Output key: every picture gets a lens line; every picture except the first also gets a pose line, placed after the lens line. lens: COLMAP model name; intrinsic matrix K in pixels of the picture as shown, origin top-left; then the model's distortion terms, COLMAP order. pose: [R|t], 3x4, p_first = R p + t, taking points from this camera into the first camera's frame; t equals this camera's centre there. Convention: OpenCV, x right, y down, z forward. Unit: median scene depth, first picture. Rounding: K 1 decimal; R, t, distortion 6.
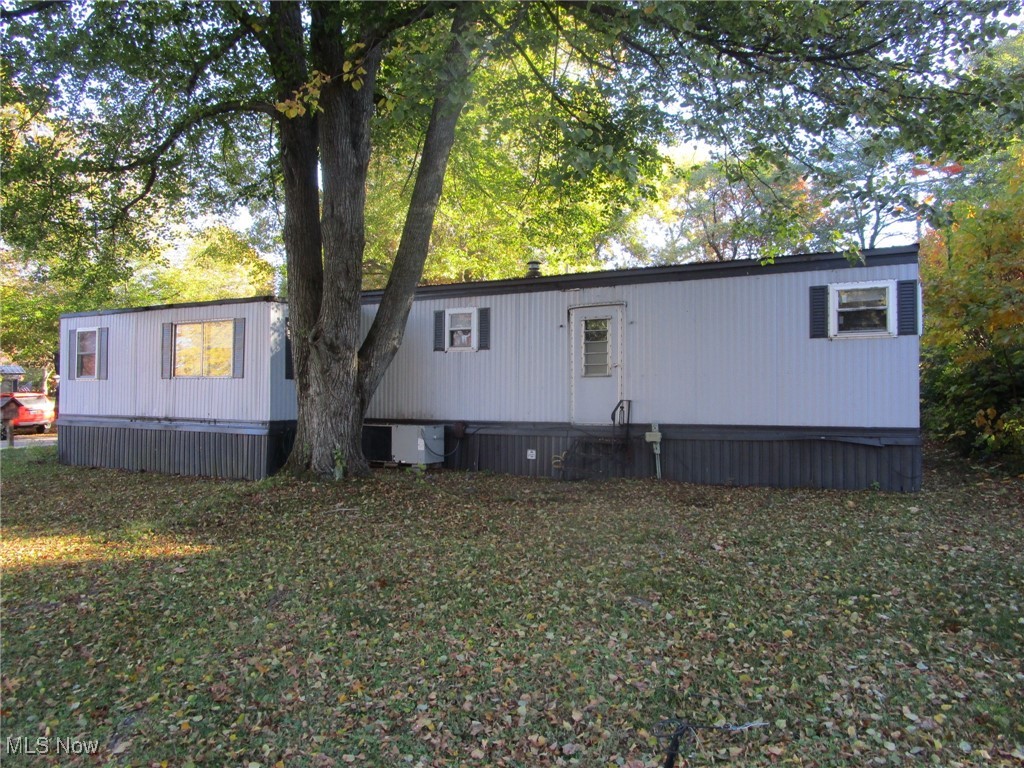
lens RADIAL K [[725.3, 0, 509.3], [0, 725.3, 388.7], [0, 0, 1]] dist [-0.038893, 0.015171]
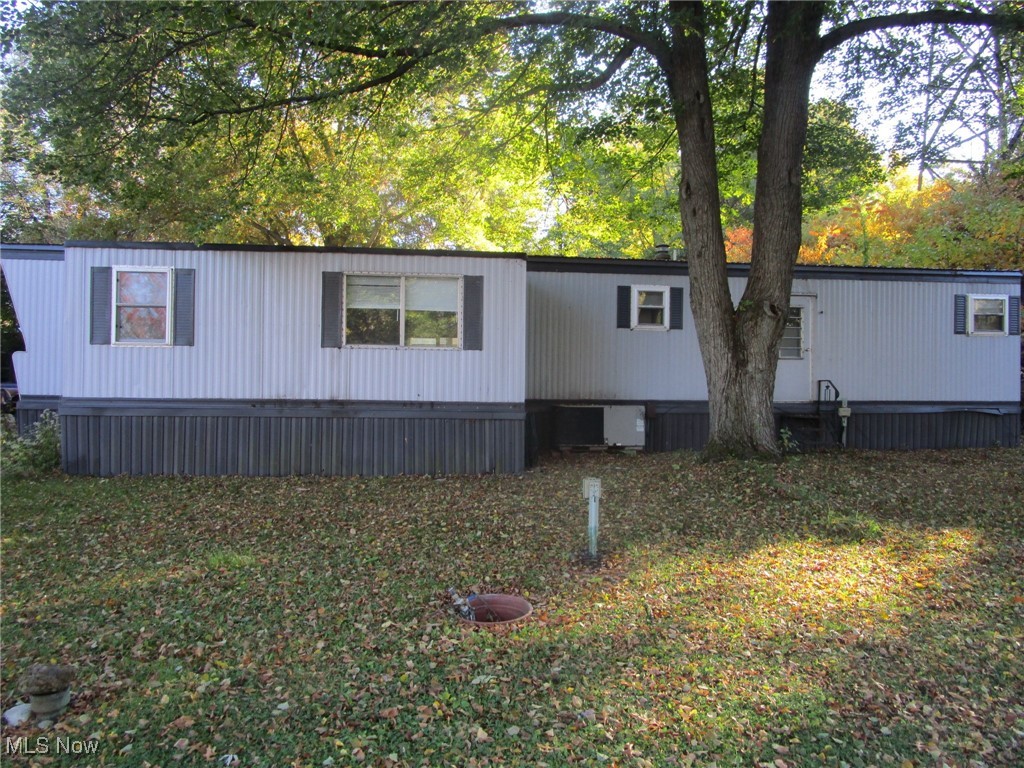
lens RADIAL K [[725.3, 0, 509.3], [0, 725.3, 388.7], [0, 0, 1]] dist [-0.038893, 0.015171]
pose [[0.826771, -0.000472, 0.562538, -0.792265], [-0.012996, 0.999717, 0.019938, 0.011338], [-0.562388, -0.023795, 0.826531, 0.302172]]
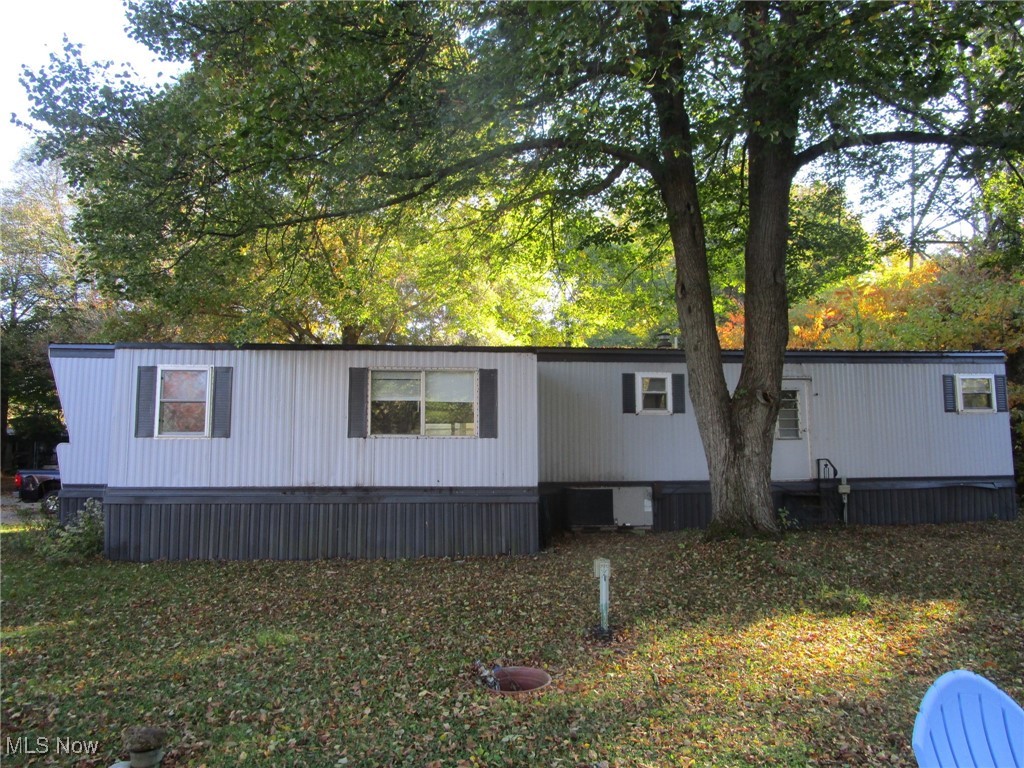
lens RADIAL K [[725.3, 0, 509.3], [0, 725.3, 388.7], [0, 0, 1]] dist [-0.038893, 0.015171]
pose [[0.834093, 0.045637, 0.549733, -0.829871], [0.002222, 0.996286, -0.086079, 0.001023], [-0.551619, 0.073019, 0.830894, 0.255750]]
